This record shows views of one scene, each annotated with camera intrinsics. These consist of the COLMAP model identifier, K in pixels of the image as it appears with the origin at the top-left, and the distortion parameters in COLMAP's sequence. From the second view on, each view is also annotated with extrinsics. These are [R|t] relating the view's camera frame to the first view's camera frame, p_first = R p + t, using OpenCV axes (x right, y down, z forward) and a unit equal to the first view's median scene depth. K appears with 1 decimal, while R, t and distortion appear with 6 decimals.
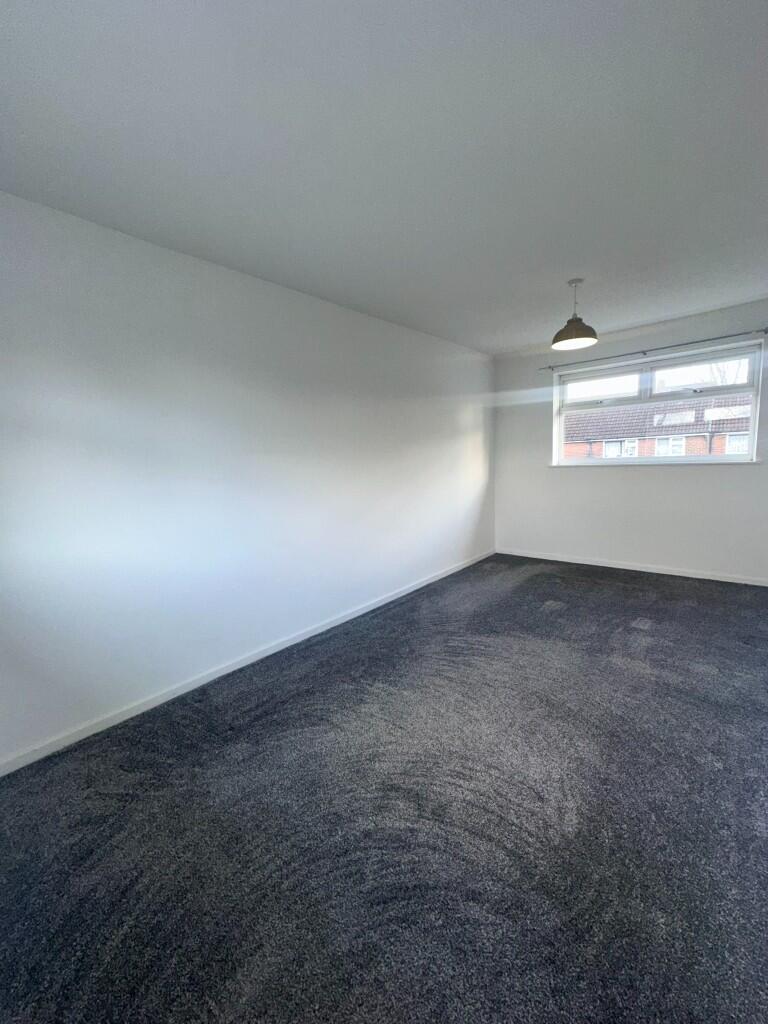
lens RADIAL K [[408.7, 0, 393.7], [0, 408.7, 516.2], [0, 0, 1]] dist [-0.000734, 0.000249]
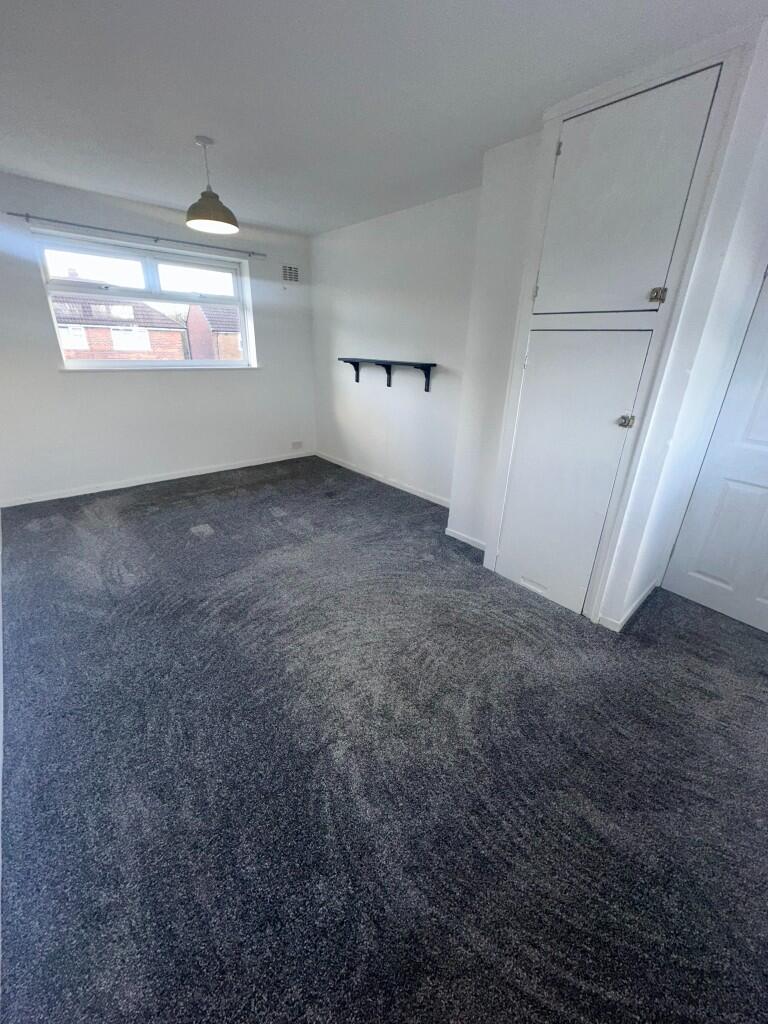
lens RADIAL K [[408.7, 0, 385.7], [0, 408.7, 509.9], [0, 0, 1]] dist [-0.000734, 0.000249]
pose [[0.157651, -0.328998, 0.931078, -0.417444], [0.102431, 0.943231, 0.315948, -0.081080], [-0.982168, 0.045562, 0.182401, 0.441866]]
